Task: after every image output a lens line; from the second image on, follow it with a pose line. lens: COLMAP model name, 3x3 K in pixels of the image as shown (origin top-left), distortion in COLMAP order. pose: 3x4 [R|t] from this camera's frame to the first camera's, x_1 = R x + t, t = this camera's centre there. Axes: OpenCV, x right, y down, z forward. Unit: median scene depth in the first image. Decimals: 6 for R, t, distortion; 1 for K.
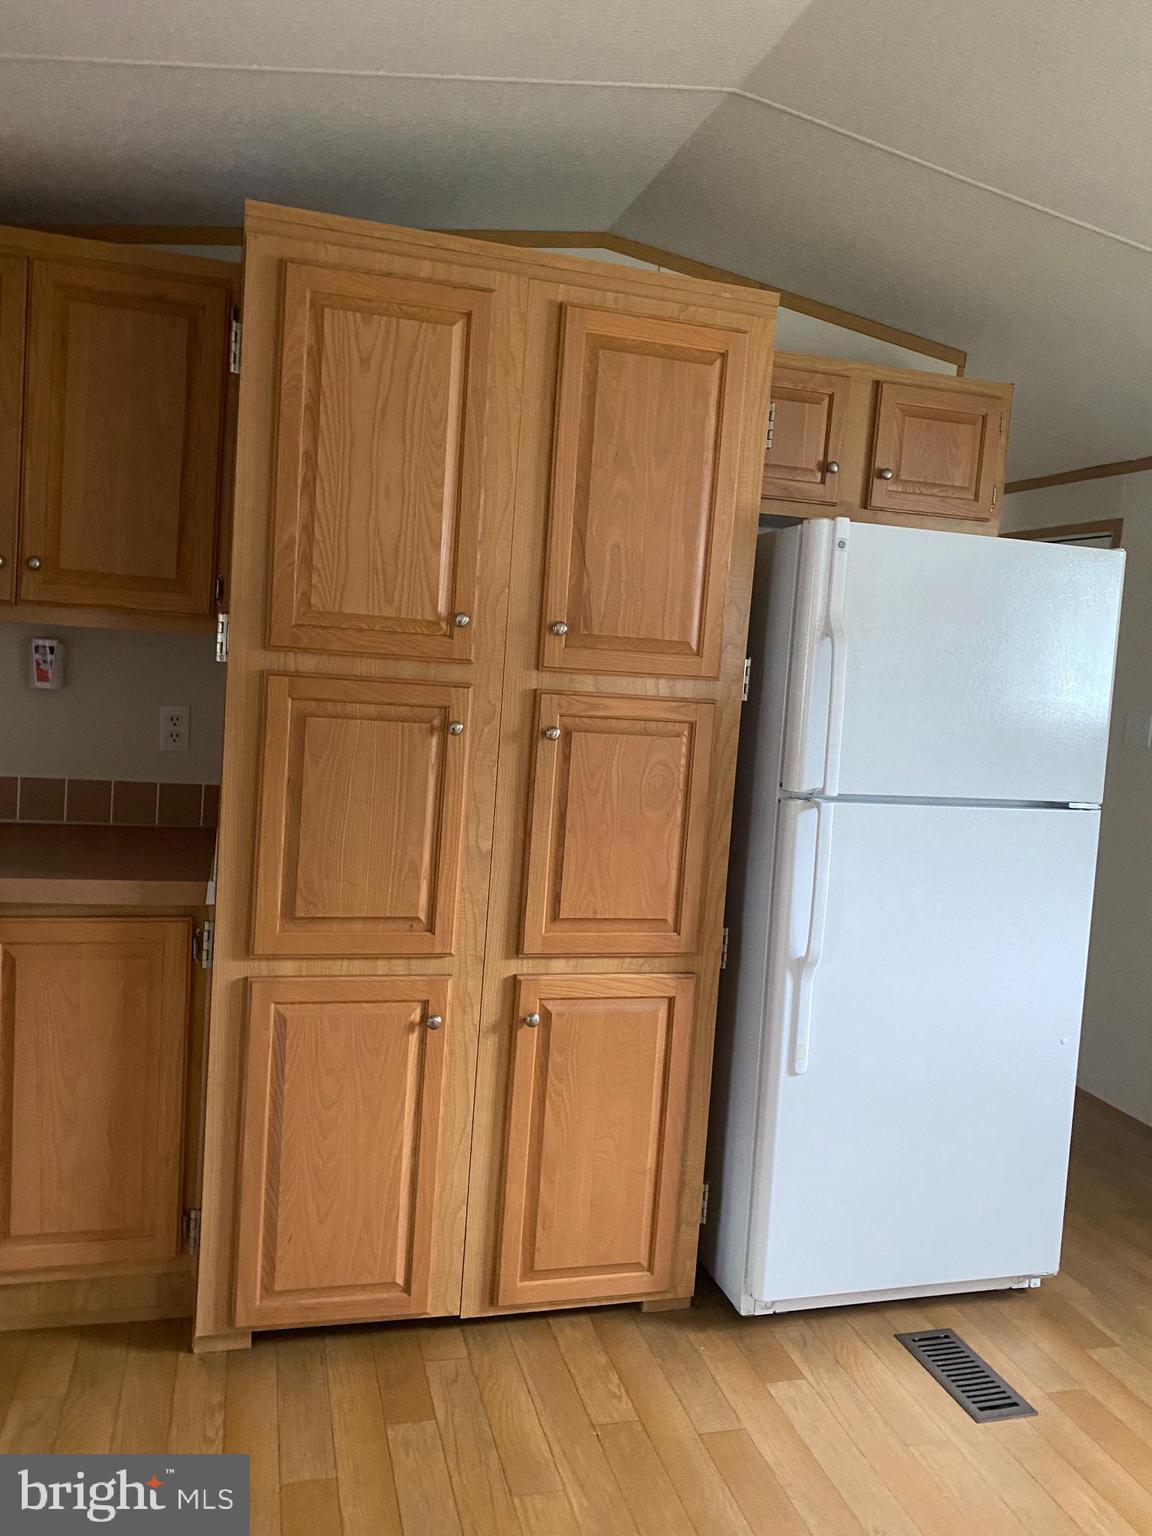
lens RADIAL K [[1188.7, 0, 580.5], [0, 1188.7, 762.6], [0, 0, 1]] dist [0.021993, -0.019644]
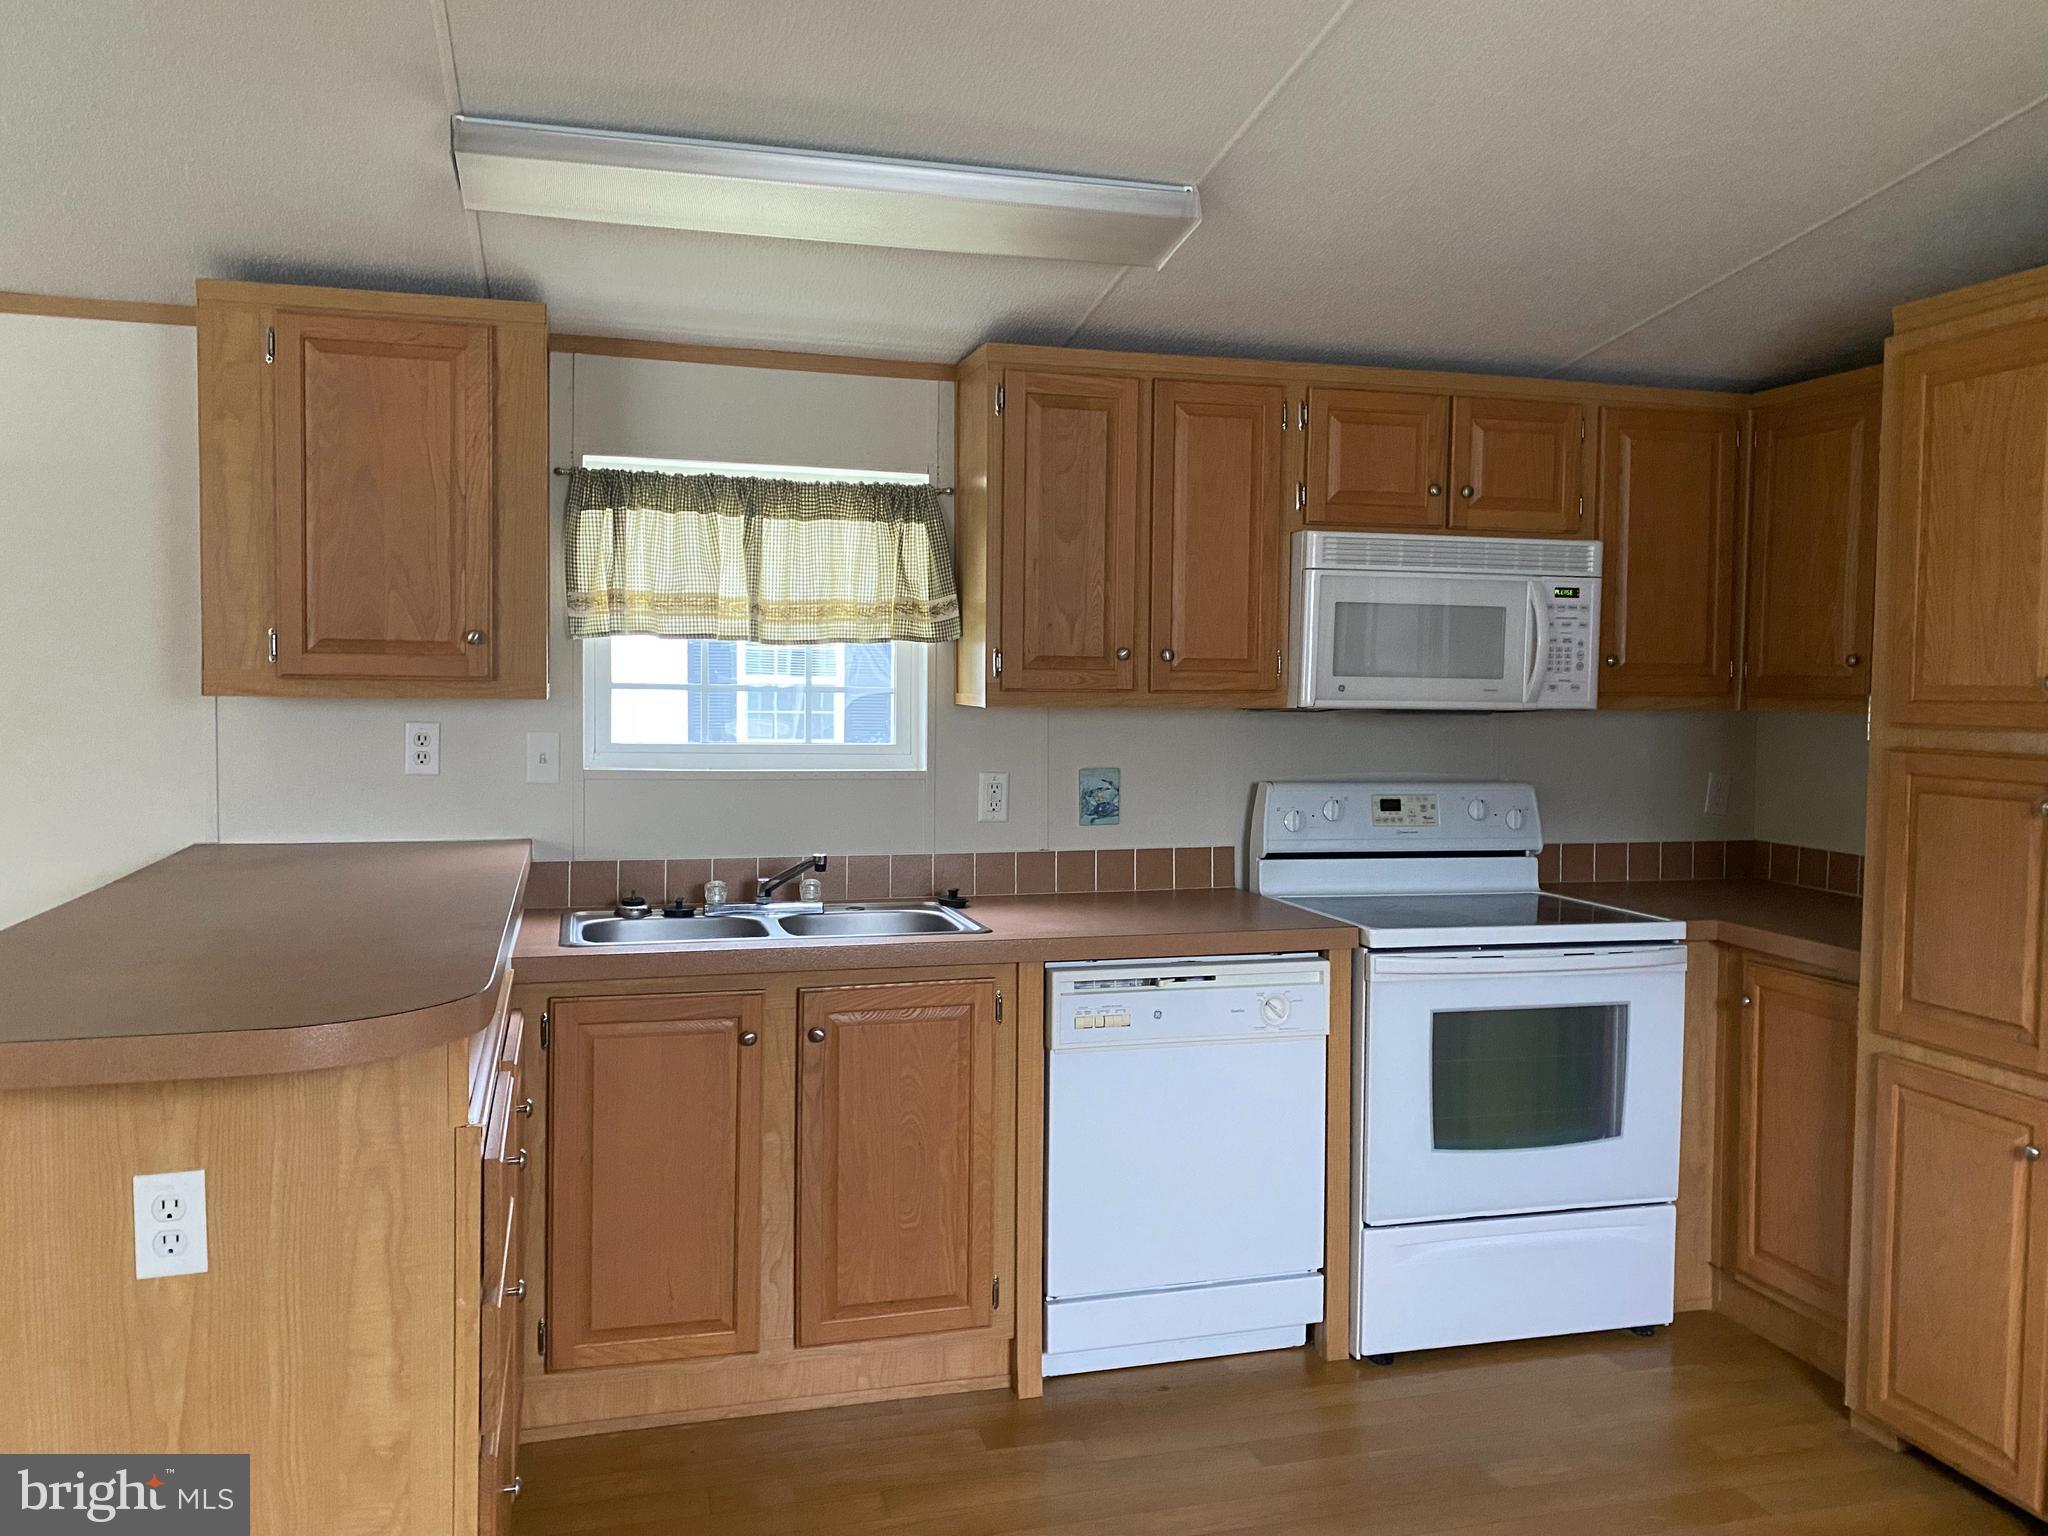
lens RADIAL K [[1585.0, 0, 1025.7], [0, 1585.0, 764.8], [0, 0, 1]] dist [0.021993, -0.019644]
pose [[-0.010633, -0.021259, -0.999717, 1.070102], [-0.108772, 0.993866, -0.019977, 0.044042], [0.994010, 0.108529, -0.012880, 0.273163]]
